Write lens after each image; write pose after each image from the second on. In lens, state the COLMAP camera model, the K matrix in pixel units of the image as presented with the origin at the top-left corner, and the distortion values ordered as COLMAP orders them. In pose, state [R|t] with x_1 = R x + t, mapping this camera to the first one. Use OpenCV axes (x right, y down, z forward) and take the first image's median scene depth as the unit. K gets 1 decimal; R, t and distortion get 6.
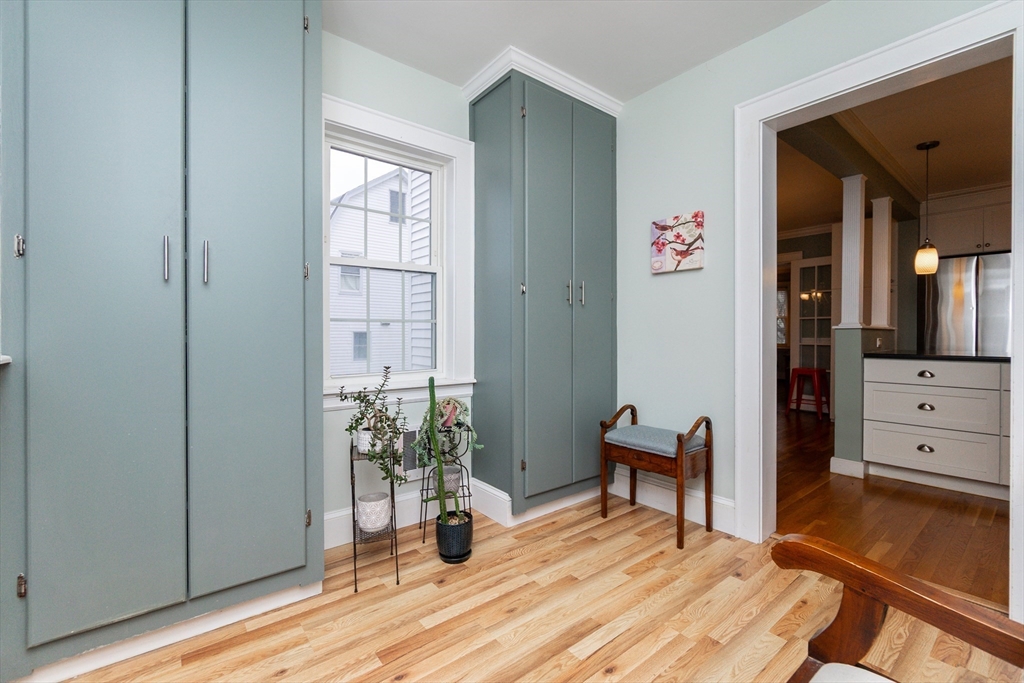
lens RADIAL K [[447.2, 0, 512.2], [0, 447.2, 338.4], [0, 0, 1]] dist [-0.006017, -0.000268]
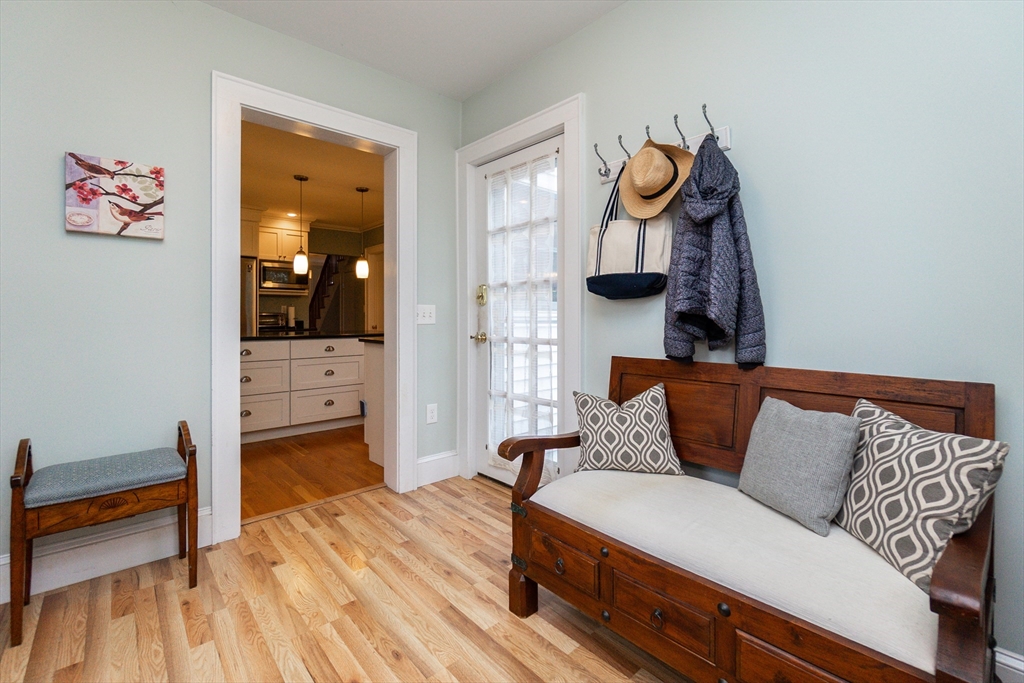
lens RADIAL K [[447.2, 0, 519.2], [0, 447.2, 318.9], [0, 0, 1]] dist [-0.006017, -0.000268]
pose [[-0.065097, -0.004337, 0.997870, -0.413088], [0.009221, 0.999945, 0.004948, -0.012327], [-0.997836, 0.009523, -0.065053, 0.407114]]
